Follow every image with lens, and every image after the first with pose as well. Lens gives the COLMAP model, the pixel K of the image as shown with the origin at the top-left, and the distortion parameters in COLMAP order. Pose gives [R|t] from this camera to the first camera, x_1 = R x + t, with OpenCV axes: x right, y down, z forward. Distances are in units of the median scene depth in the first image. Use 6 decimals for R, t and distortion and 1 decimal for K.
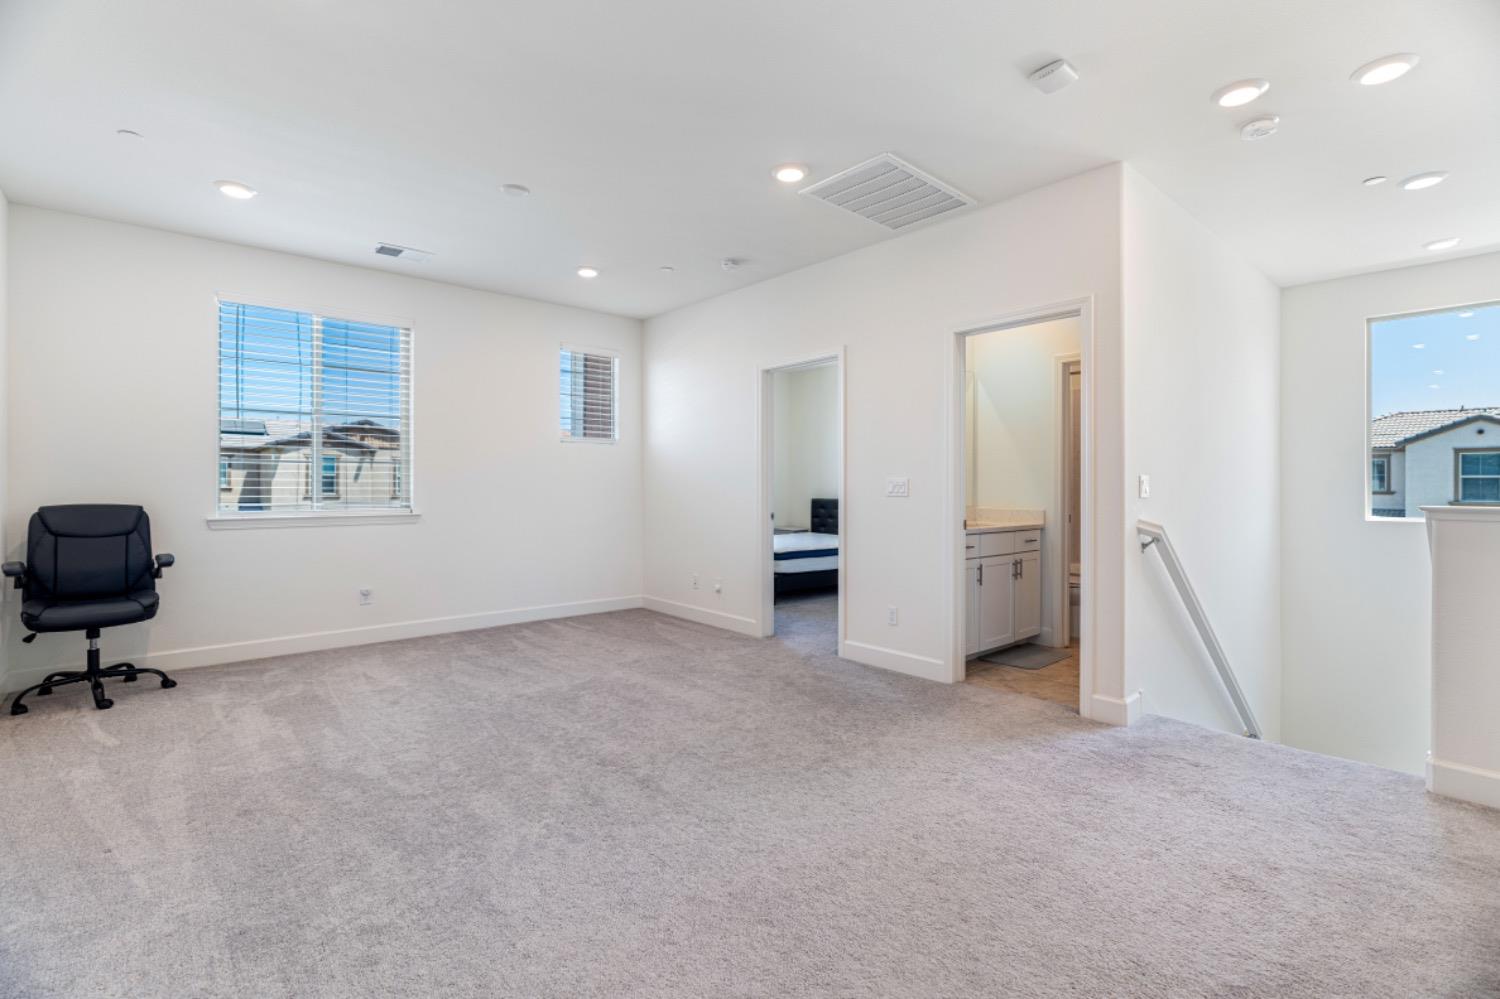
lens RADIAL K [[670.3, 0, 750.0], [0, 670.3, 499.5], [0, 0, 1]] dist [-0.003284, 0.000318]
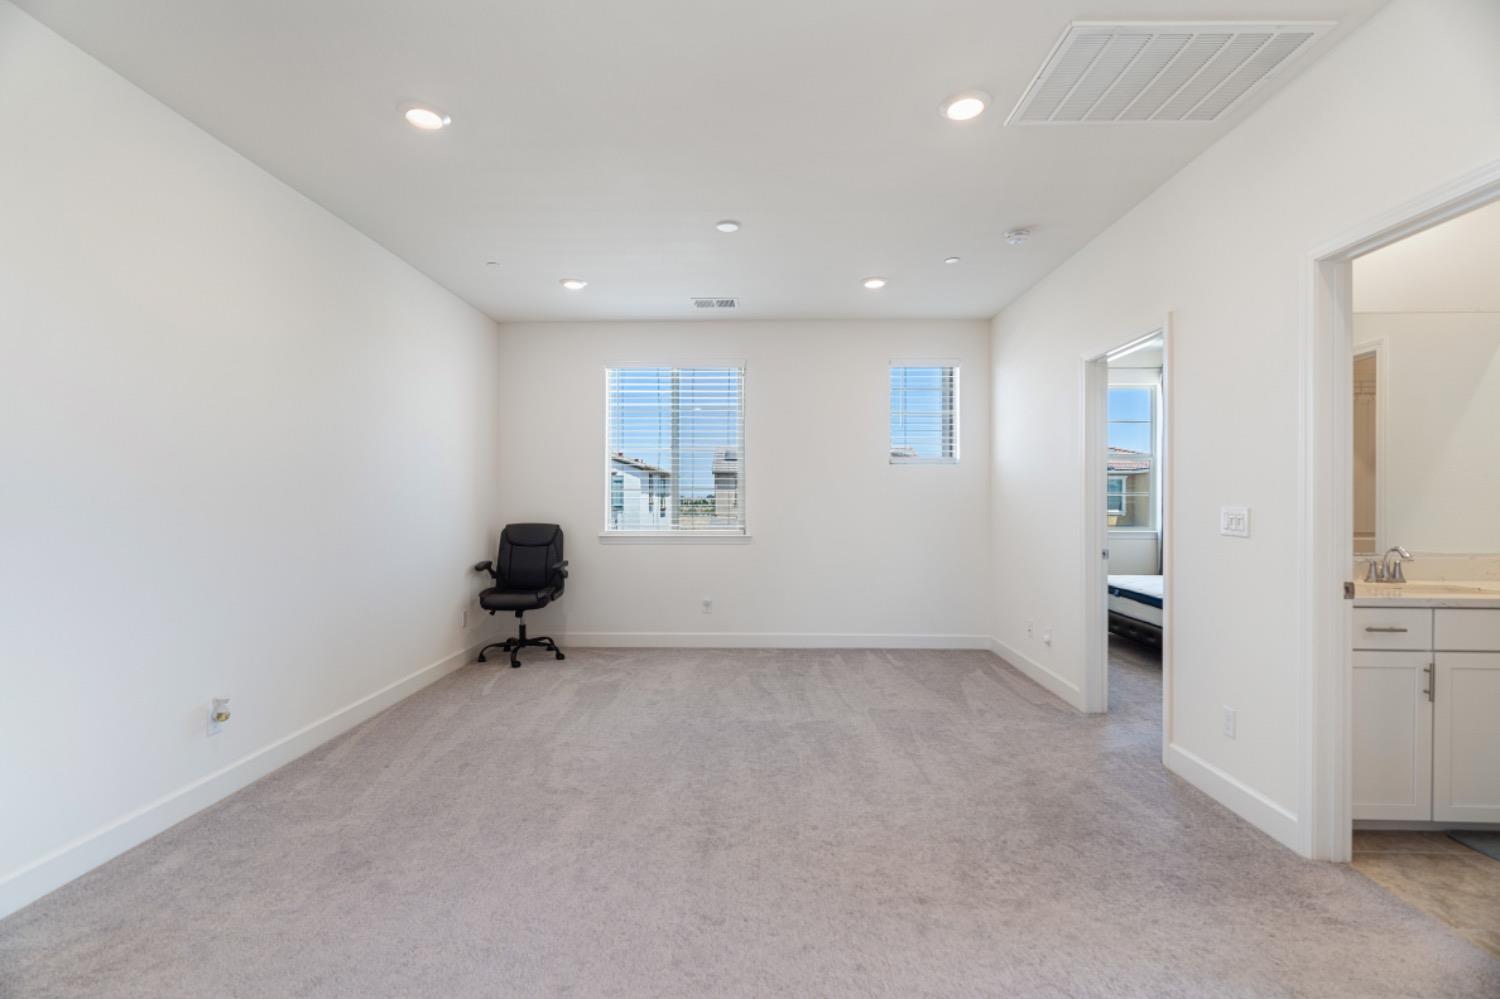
lens RADIAL K [[680.5, 0, 752.6], [0, 680.5, 512.3], [0, 0, 1]] dist [-0.003660, 0.001144]
pose [[0.739893, 0.009992, -0.672651, 0.350076], [-0.012227, 0.999924, 0.001404, -0.024656], [0.672614, 0.007186, 0.739959, 0.239985]]
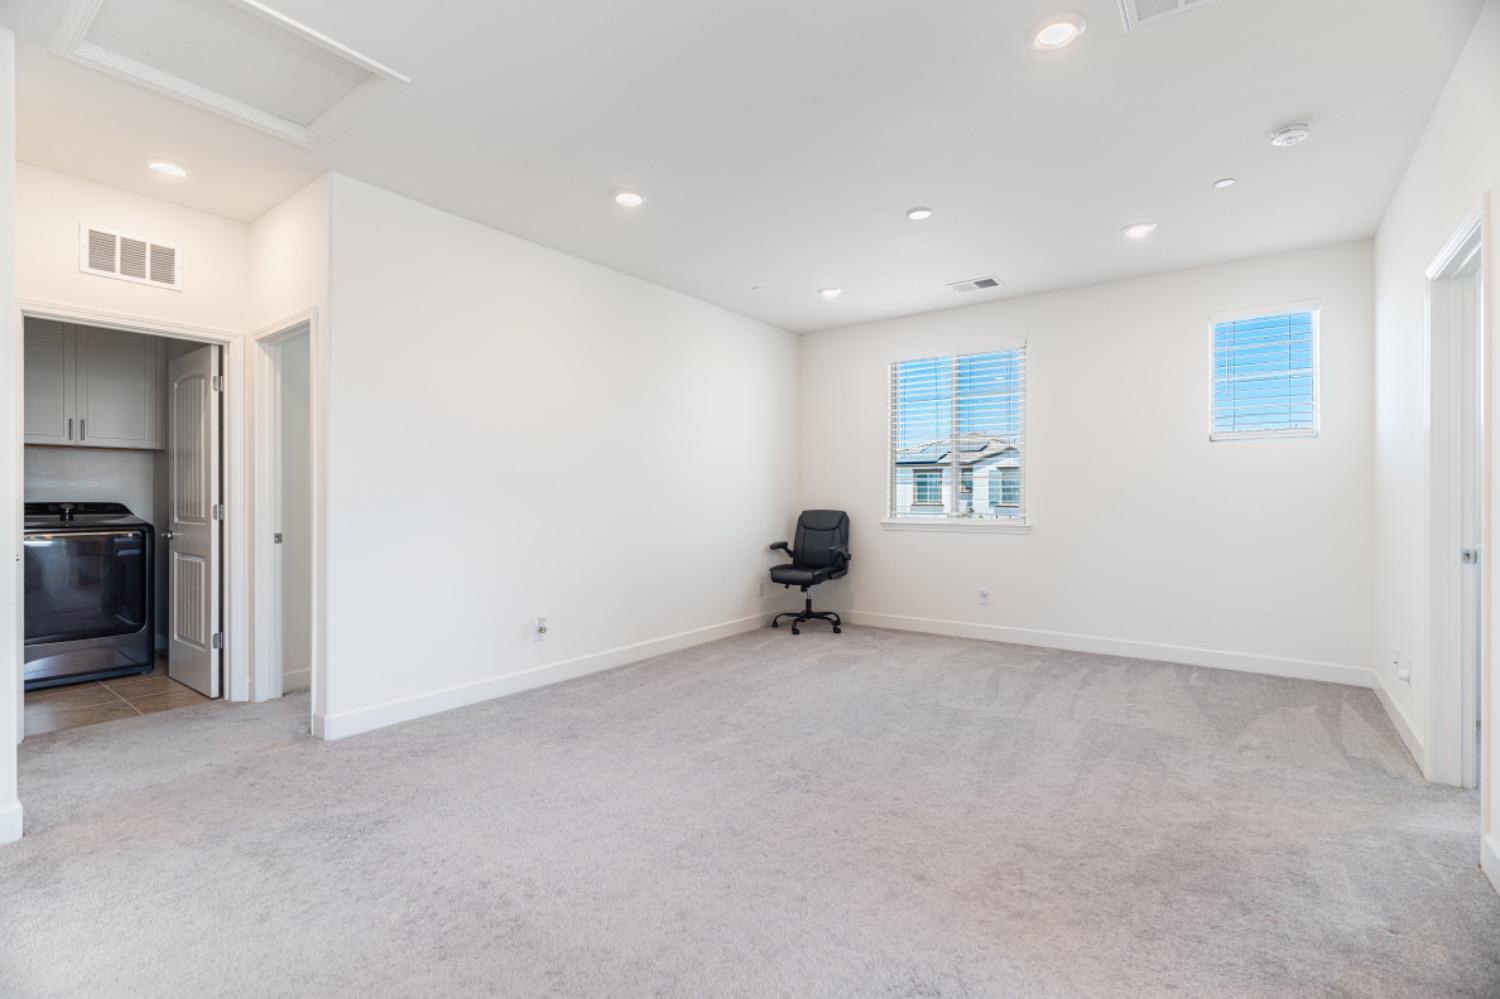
lens RADIAL K [[679.8, 0, 758.0], [0, 679.8, 512.6], [0, 0, 1]] dist [-0.000953, 0.001190]
pose [[0.220543, 0.018651, -0.975199, 0.581648], [-0.016892, 0.999740, 0.015300, -0.009426], [0.975231, 0.013099, 0.220800, 0.491236]]
